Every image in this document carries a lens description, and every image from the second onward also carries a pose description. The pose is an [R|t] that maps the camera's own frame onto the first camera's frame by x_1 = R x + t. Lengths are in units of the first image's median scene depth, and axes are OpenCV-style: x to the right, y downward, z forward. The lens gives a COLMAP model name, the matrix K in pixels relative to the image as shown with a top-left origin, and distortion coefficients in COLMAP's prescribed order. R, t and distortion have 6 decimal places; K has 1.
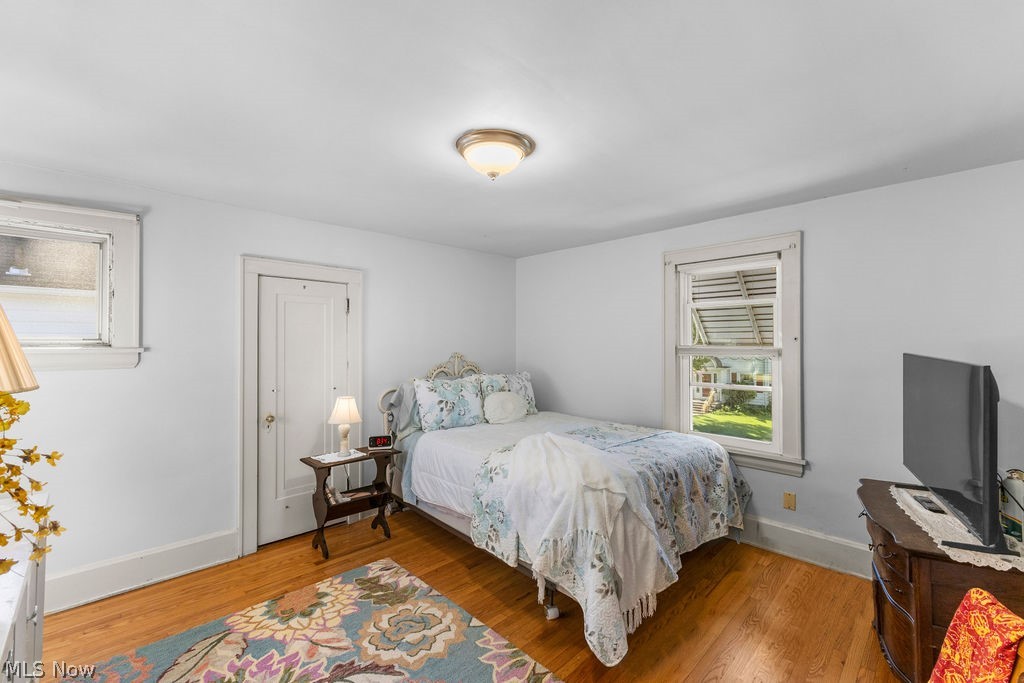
lens RADIAL K [[435.2, 0, 512.0], [0, 435.2, 341.5], [0, 0, 1]] dist [0.000687, -0.000038]
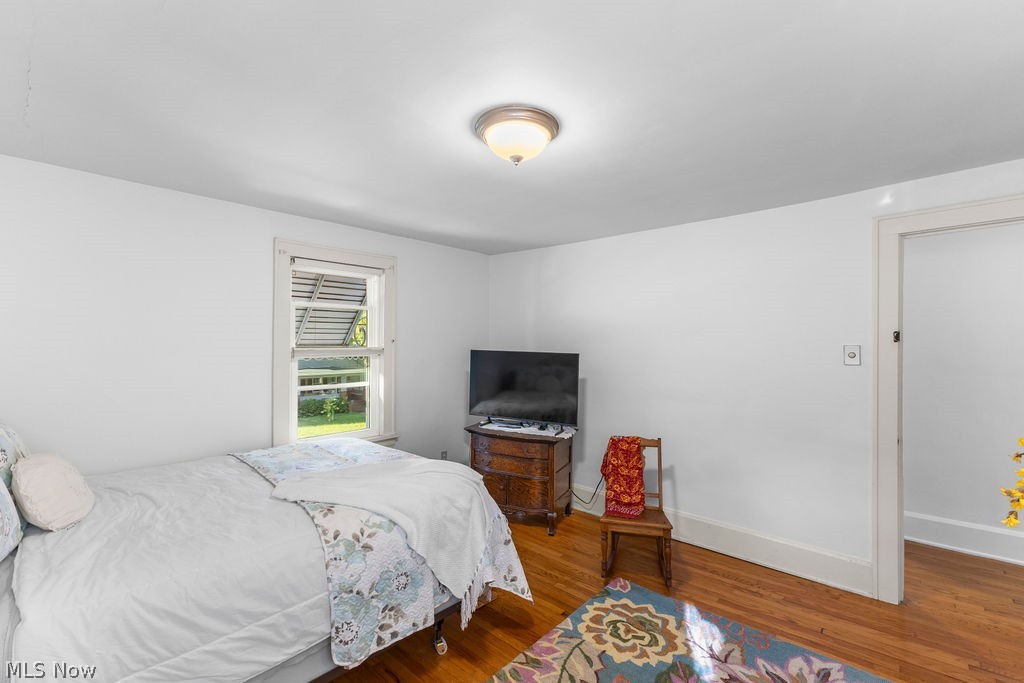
lens RADIAL K [[435.2, 0, 512.0], [0, 435.2, 341.5], [0, 0, 1]] dist [0.000687, -0.000038]
pose [[-0.052725, 0.001347, 0.998608, -0.757716], [-0.006346, 0.999978, -0.001684, -0.004015], [-0.998589, -0.006426, -0.052716, 0.839293]]
